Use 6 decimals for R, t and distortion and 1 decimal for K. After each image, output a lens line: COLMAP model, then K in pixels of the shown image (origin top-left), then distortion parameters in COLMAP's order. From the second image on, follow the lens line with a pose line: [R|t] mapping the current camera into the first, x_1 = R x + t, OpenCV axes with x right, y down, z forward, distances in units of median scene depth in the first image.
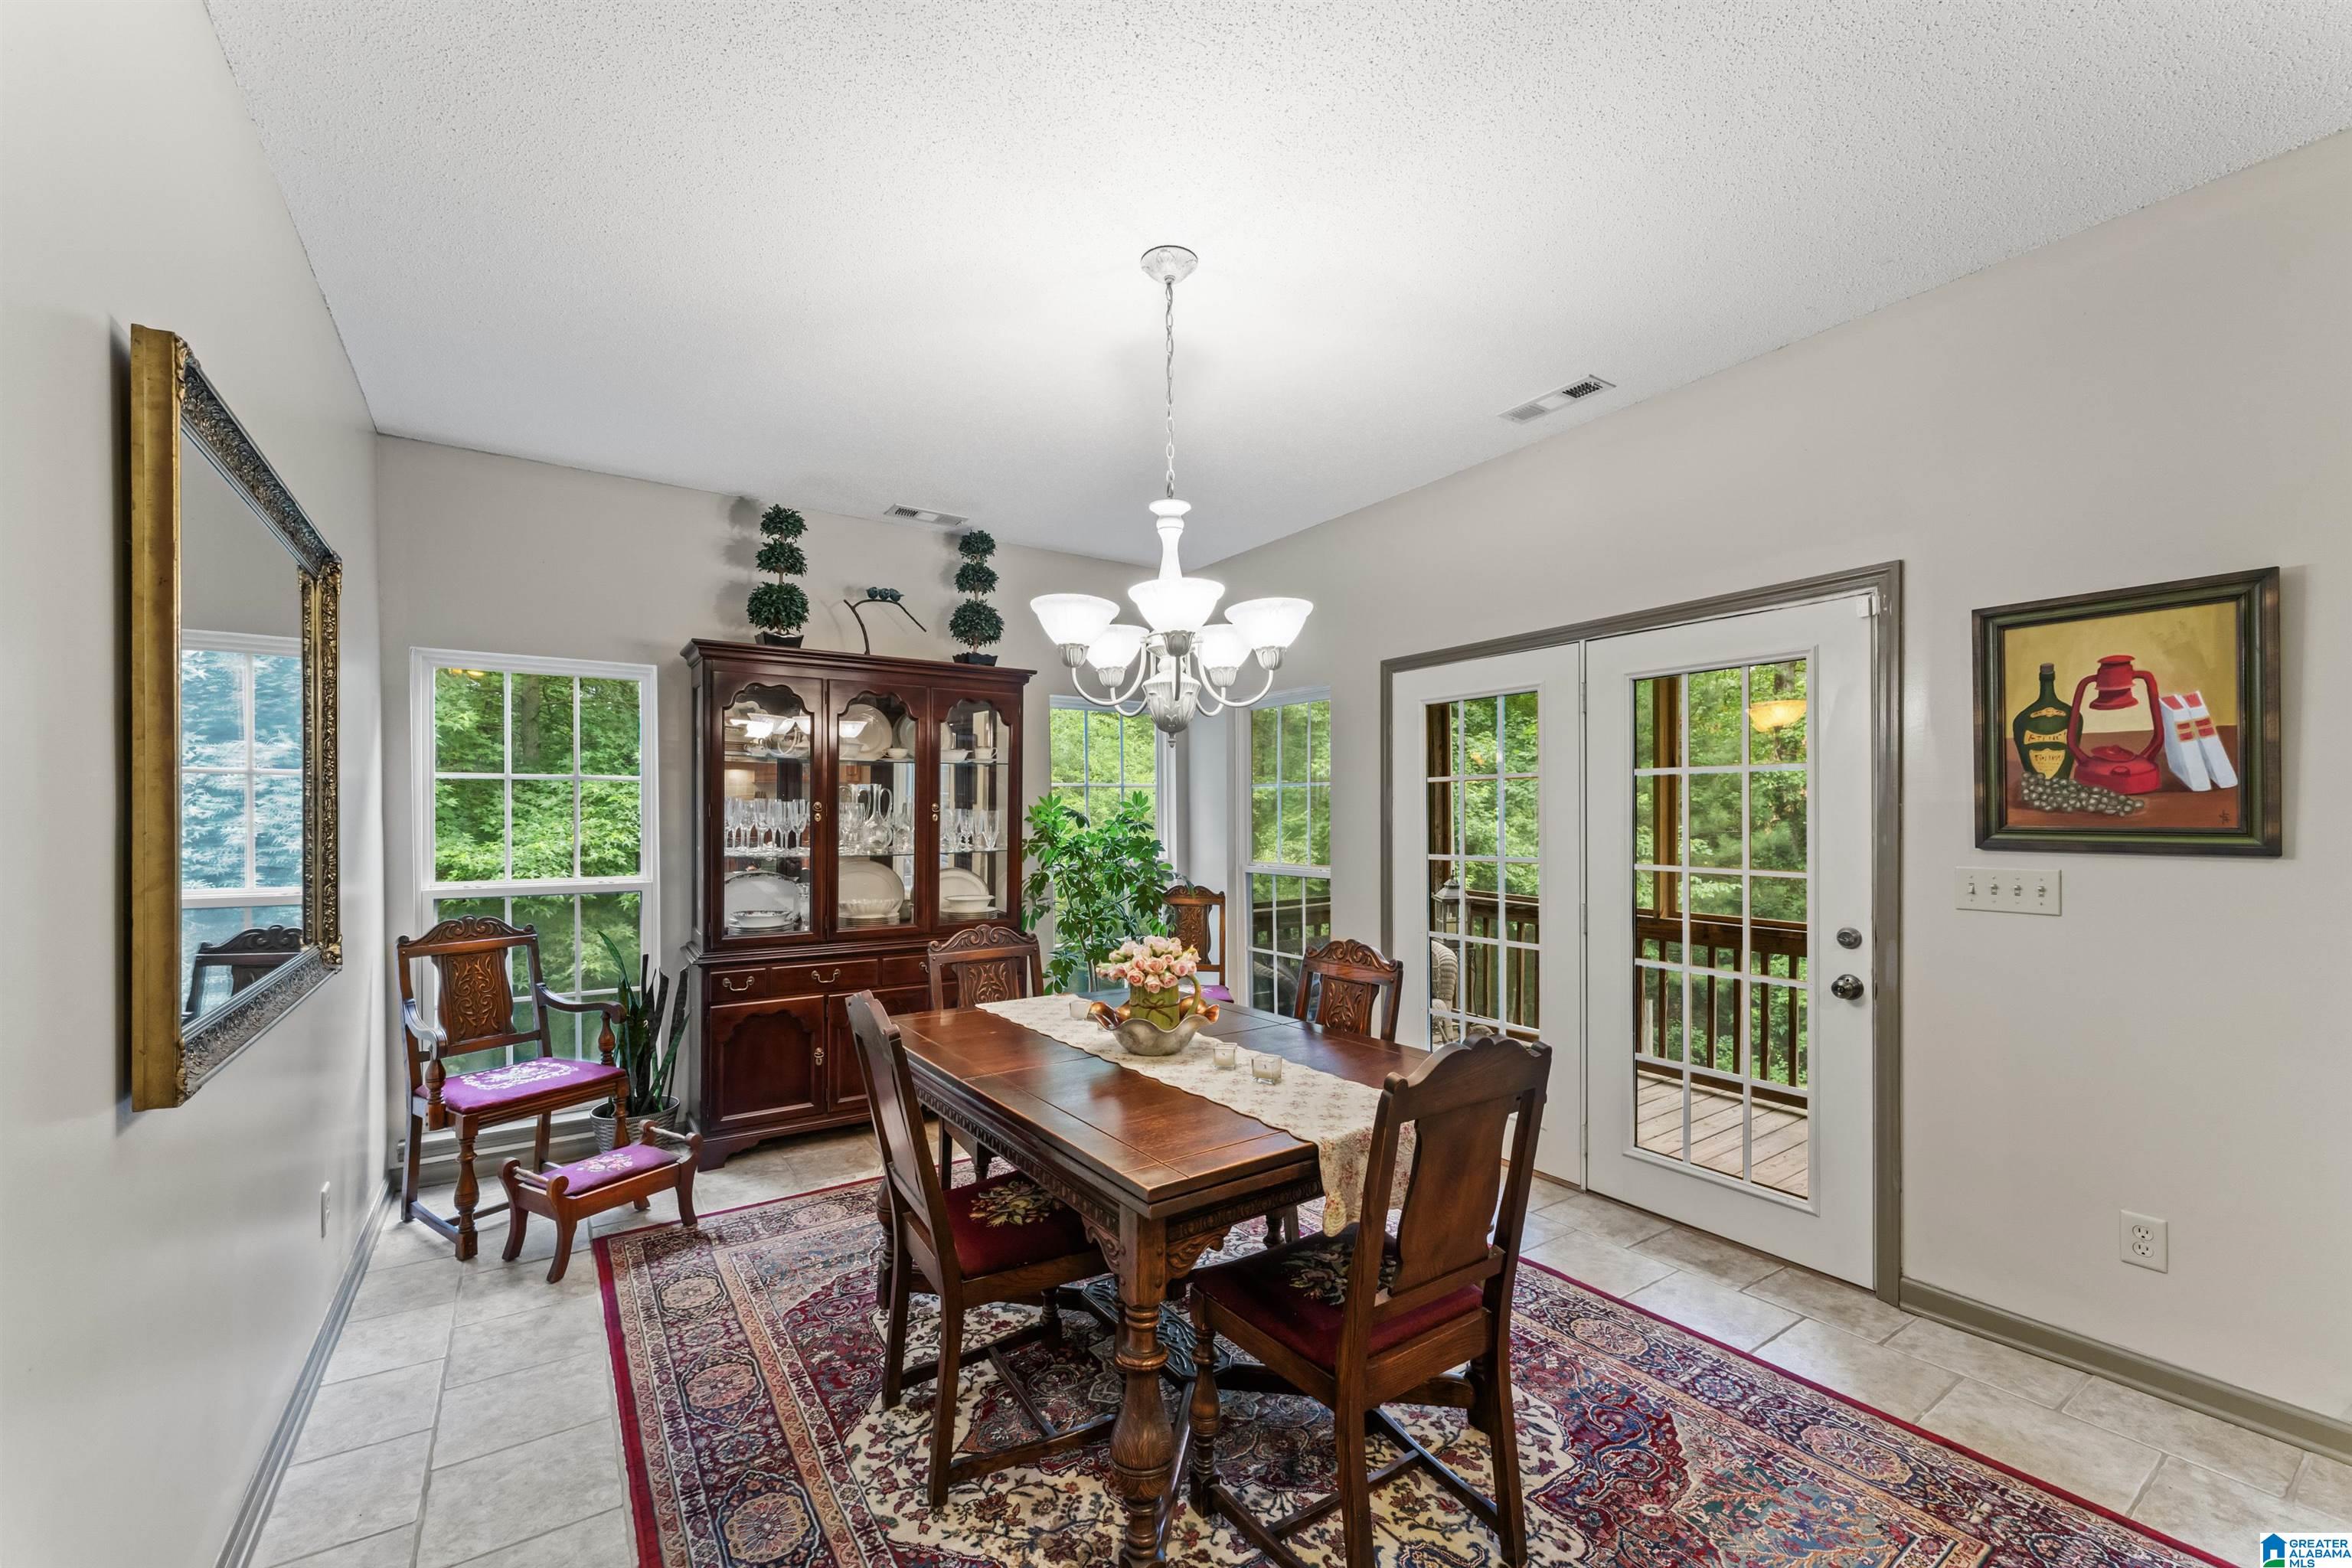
lens RADIAL K [[947.9, 0, 1144.6], [0, 947.9, 811.3], [0, 0, 1]] dist [-0.004281, 0.000504]
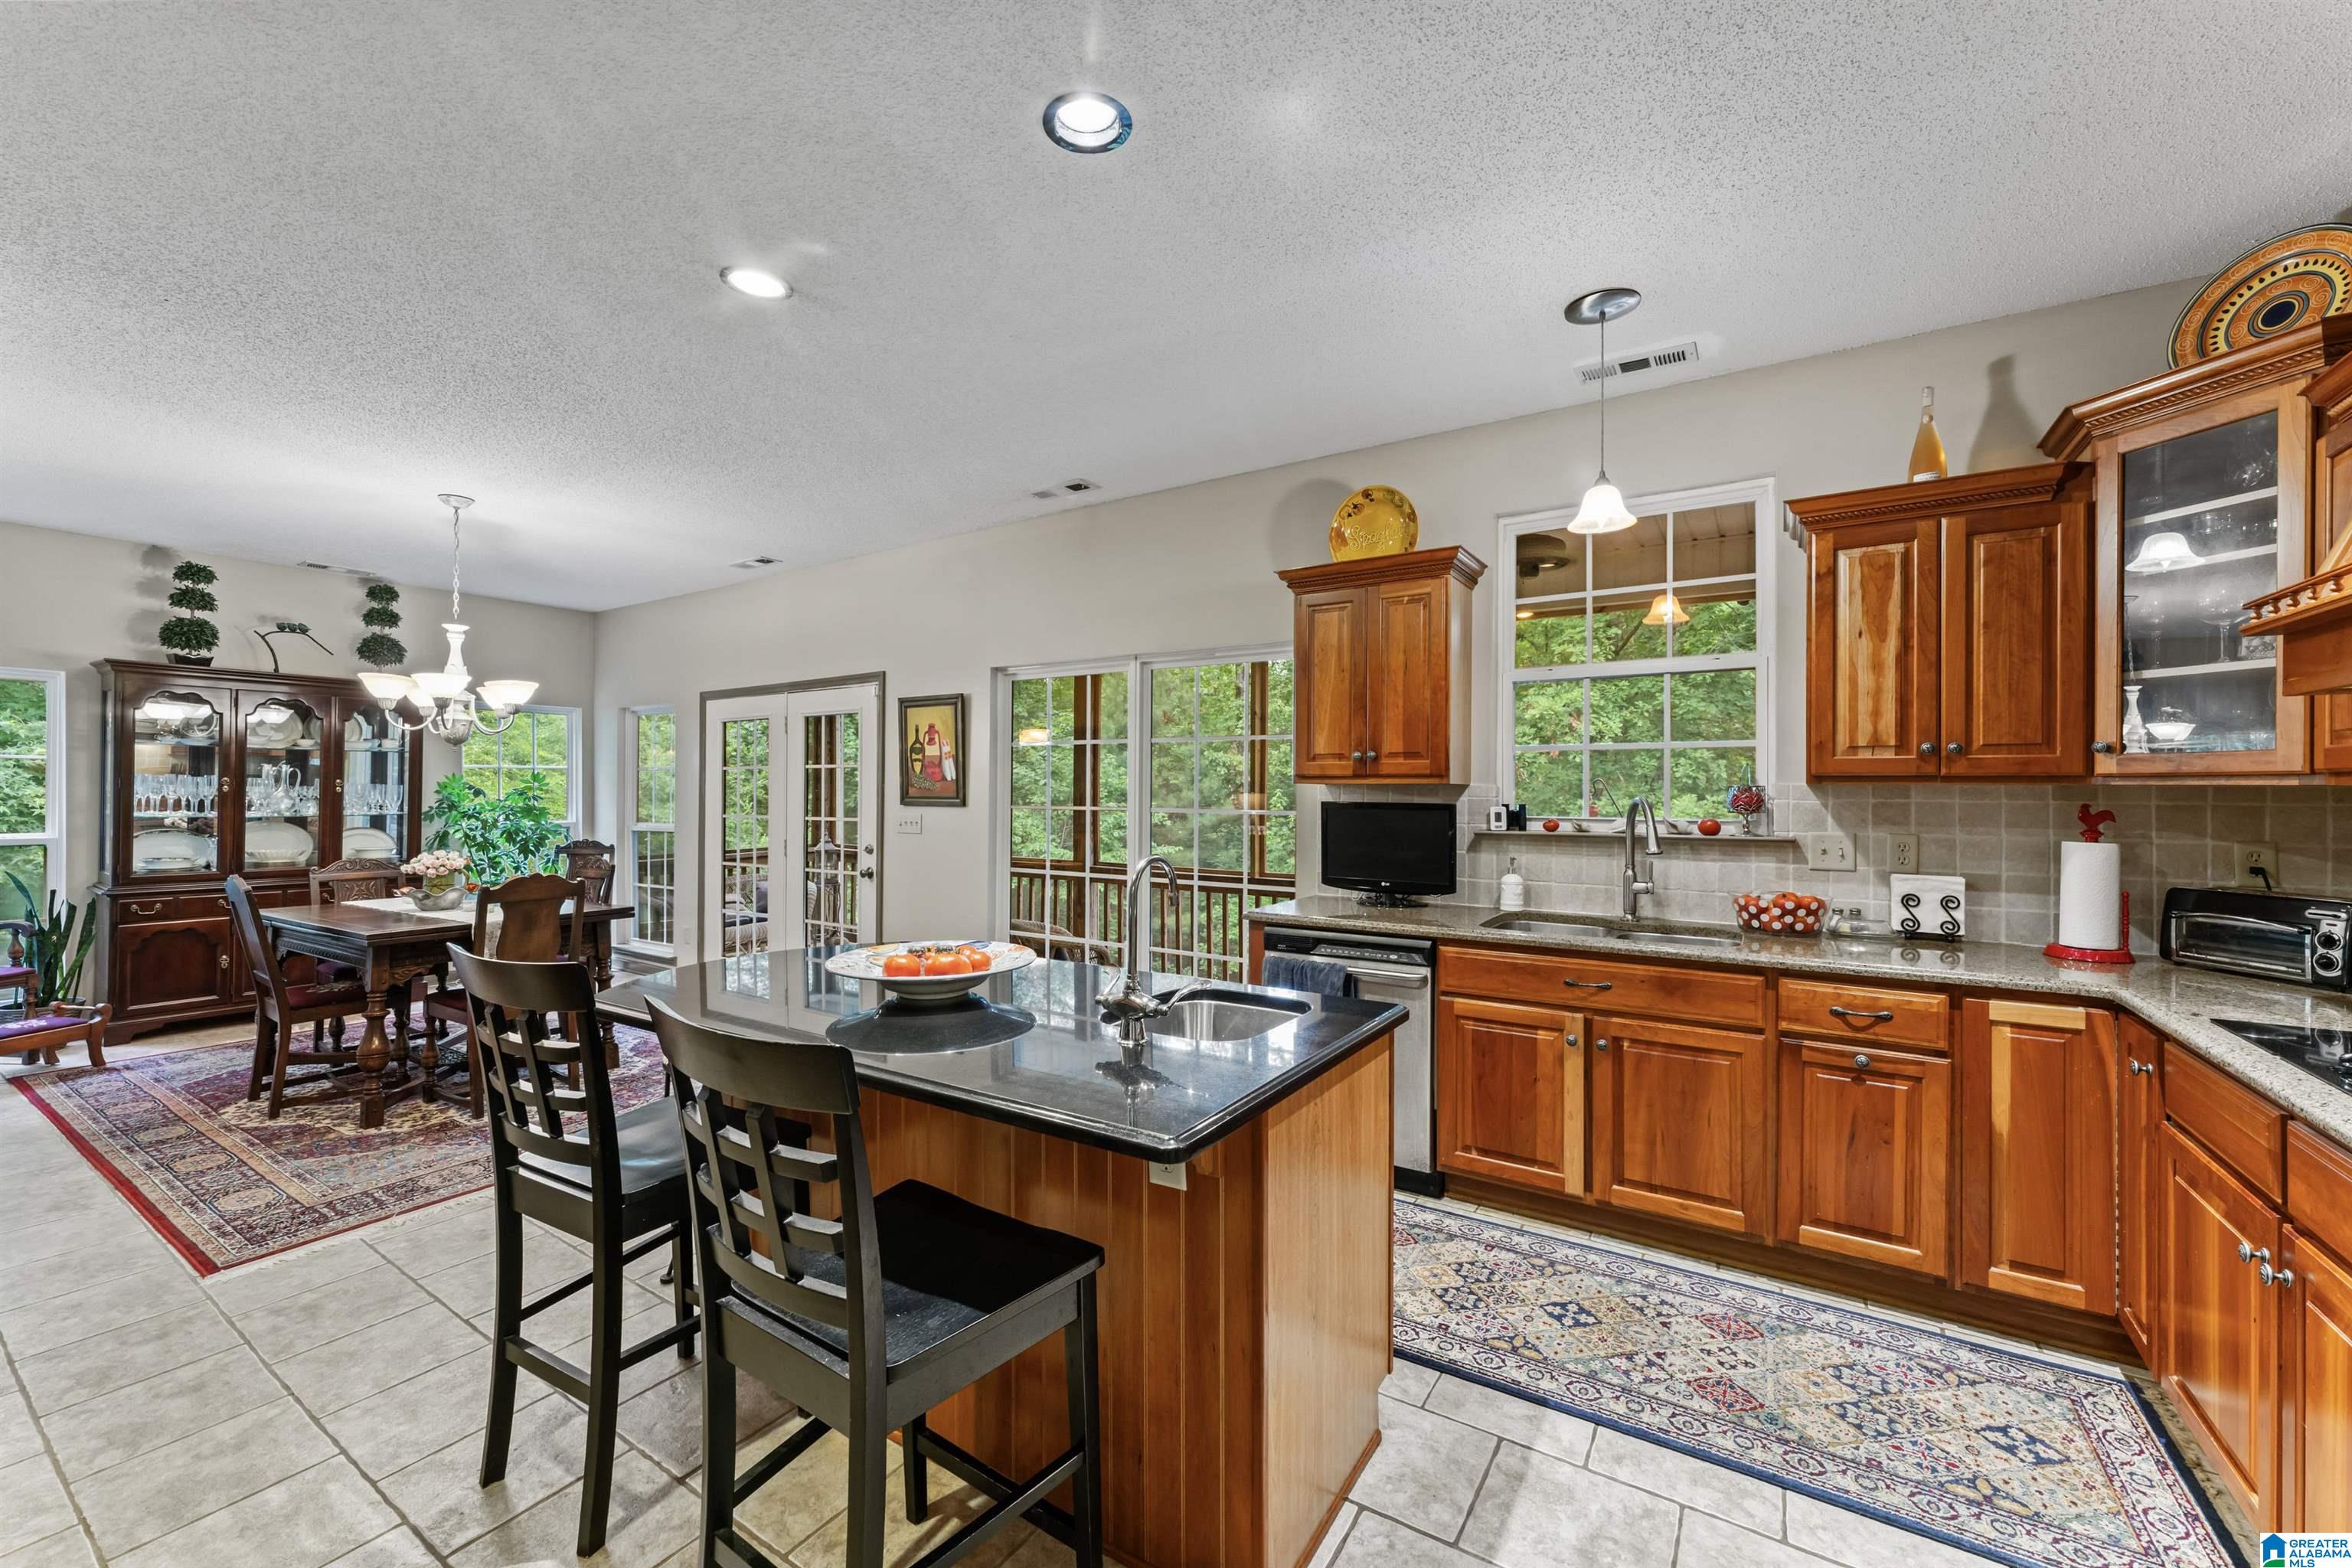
lens RADIAL K [[947.9, 0, 1175.5], [0, 947.9, 785.9], [0, 0, 1]] dist [-0.004281, 0.000504]
pose [[0.911196, 0.008818, 0.411878, 0.350659], [-0.006057, 0.999950, -0.008007, 0.004897], [-0.411928, 0.004801, 0.911204, -0.826678]]
